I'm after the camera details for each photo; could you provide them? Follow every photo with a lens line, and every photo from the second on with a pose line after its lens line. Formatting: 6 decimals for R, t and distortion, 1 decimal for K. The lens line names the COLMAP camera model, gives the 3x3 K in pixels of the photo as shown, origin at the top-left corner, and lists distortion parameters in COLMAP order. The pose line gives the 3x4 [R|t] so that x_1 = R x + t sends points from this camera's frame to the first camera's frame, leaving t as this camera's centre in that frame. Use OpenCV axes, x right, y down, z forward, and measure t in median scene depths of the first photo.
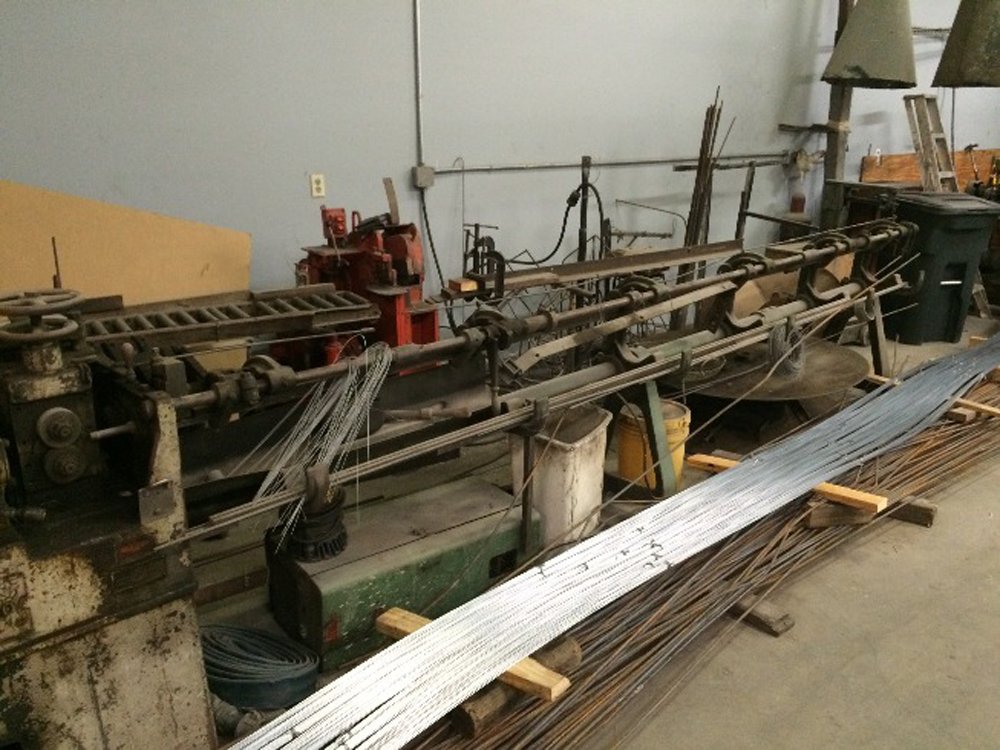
lens RADIAL K [[833.5, 0, 500.0], [0, 833.5, 375.0], [0, 0, 1]] dist [0.045526, -0.087813]
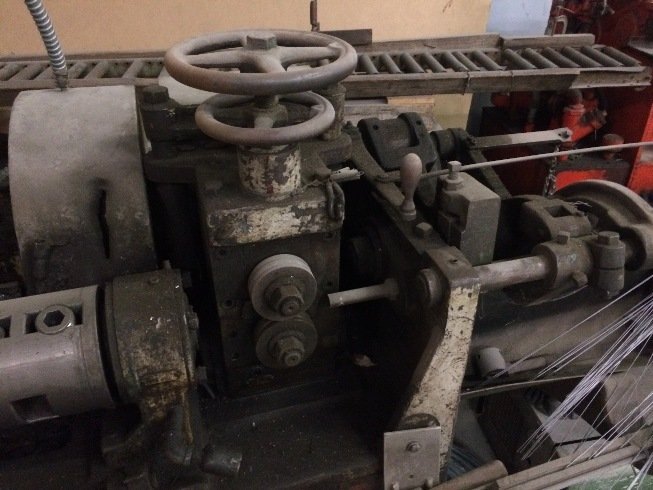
lens RADIAL K [[544.3, 0, 326.5], [0, 544.3, 245.0], [0, 0, 1]] dist [0.045526, -0.087813]
pose [[0.891114, 0.245131, -0.381873, -0.348625], [-0.129143, 0.943736, 0.304442, -0.081006], [0.435015, -0.221976, 0.872633, 0.664750]]
